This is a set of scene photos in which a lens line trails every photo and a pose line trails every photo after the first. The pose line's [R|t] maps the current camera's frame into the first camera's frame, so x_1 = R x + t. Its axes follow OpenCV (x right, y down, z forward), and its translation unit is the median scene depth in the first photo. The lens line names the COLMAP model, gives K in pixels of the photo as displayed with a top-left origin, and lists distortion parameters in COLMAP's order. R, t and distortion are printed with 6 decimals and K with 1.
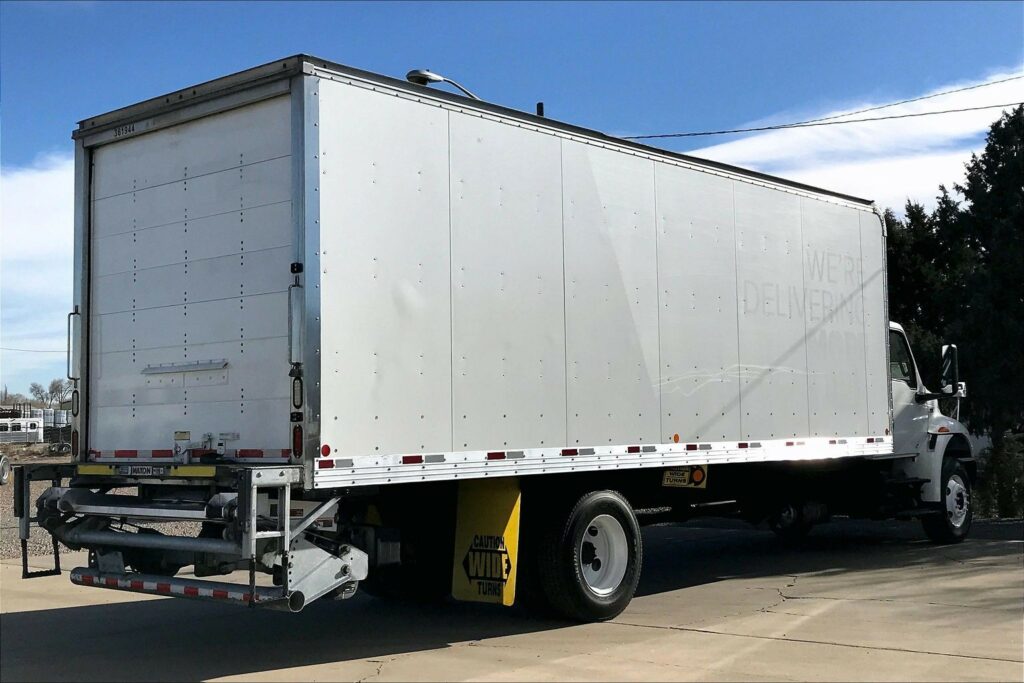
lens RADIAL K [[1317.5, 0, 486.1], [0, 1317.5, 326.4], [0, 0, 1]] dist [0.084087, 0.000000]
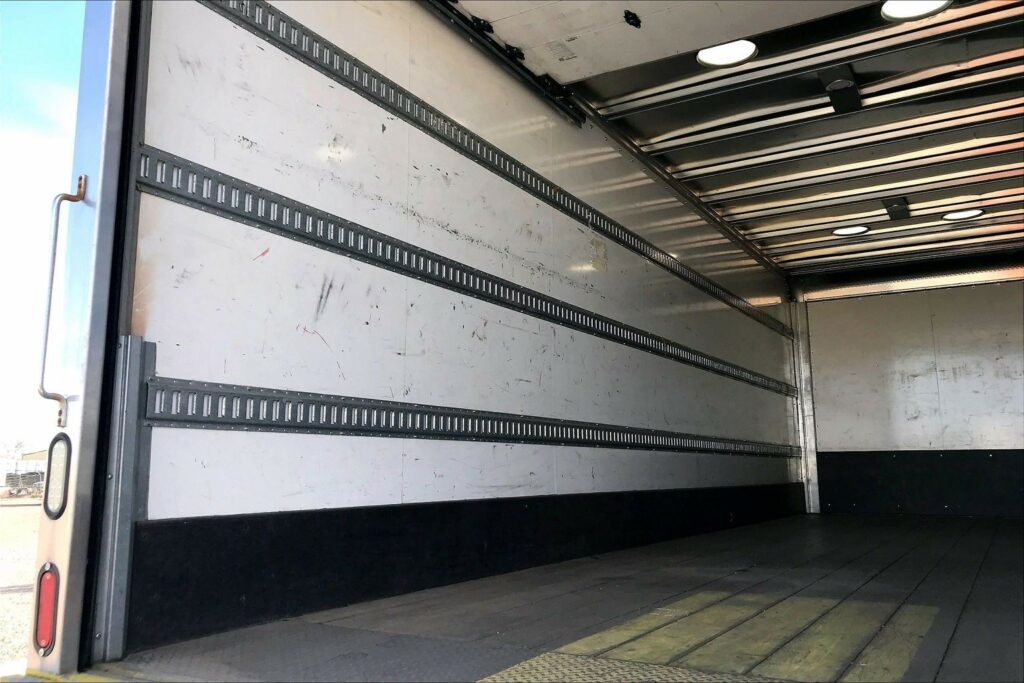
lens RADIAL K [[842.2, 0, 506.7], [0, 842.2, 329.5], [0, 0, 1]] dist [0.040467, -0.043527]
pose [[0.979135, 0.047440, 0.197594, -0.257260], [-0.028318, 0.994734, -0.098498, 0.042177], [-0.201226, 0.090847, 0.975323, 0.814158]]
